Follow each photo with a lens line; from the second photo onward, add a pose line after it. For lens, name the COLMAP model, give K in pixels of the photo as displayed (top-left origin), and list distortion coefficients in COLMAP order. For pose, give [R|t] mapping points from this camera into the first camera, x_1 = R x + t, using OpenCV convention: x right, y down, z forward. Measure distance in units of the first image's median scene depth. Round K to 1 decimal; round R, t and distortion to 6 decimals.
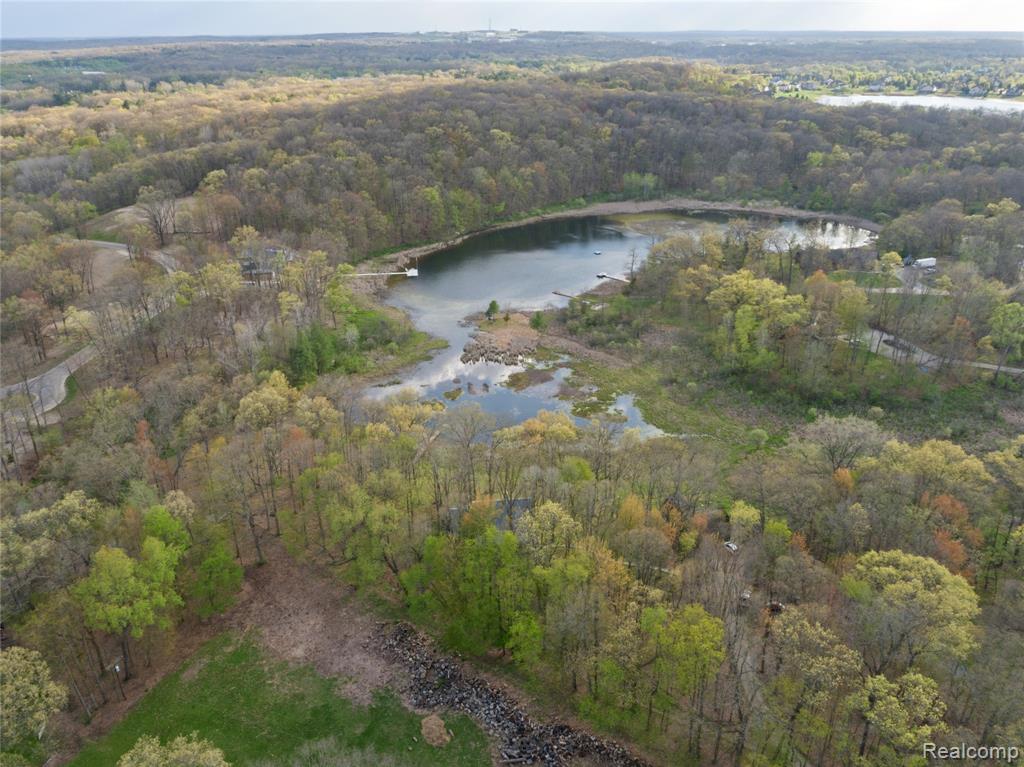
lens RADIAL K [[778.6, 0, 513.8], [0, 778.6, 384.6], [0, 0, 1]] dist [-0.025330, 0.015029]
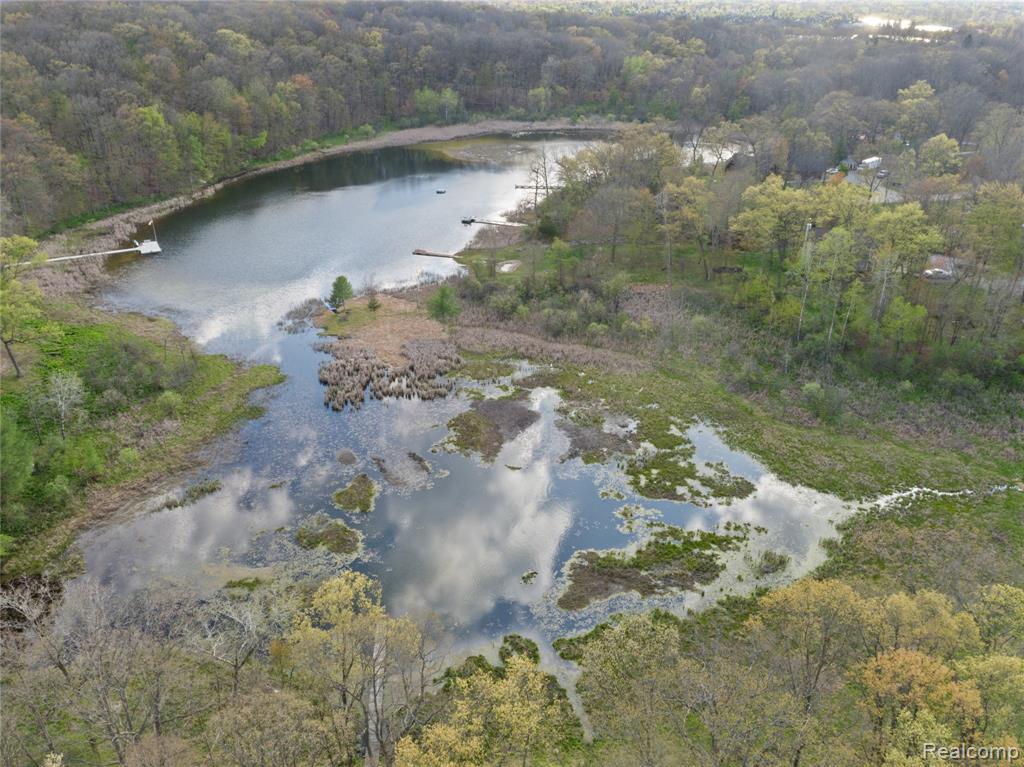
lens RADIAL K [[778.6, 0, 513.8], [0, 778.6, 384.6], [0, 0, 1]] dist [-0.025330, 0.015029]
pose [[0.928188, -0.162789, 0.334613, -0.080988], [0.148230, 0.986558, 0.068781, -0.040392], [-0.341312, -0.014242, 0.939842, 0.342930]]
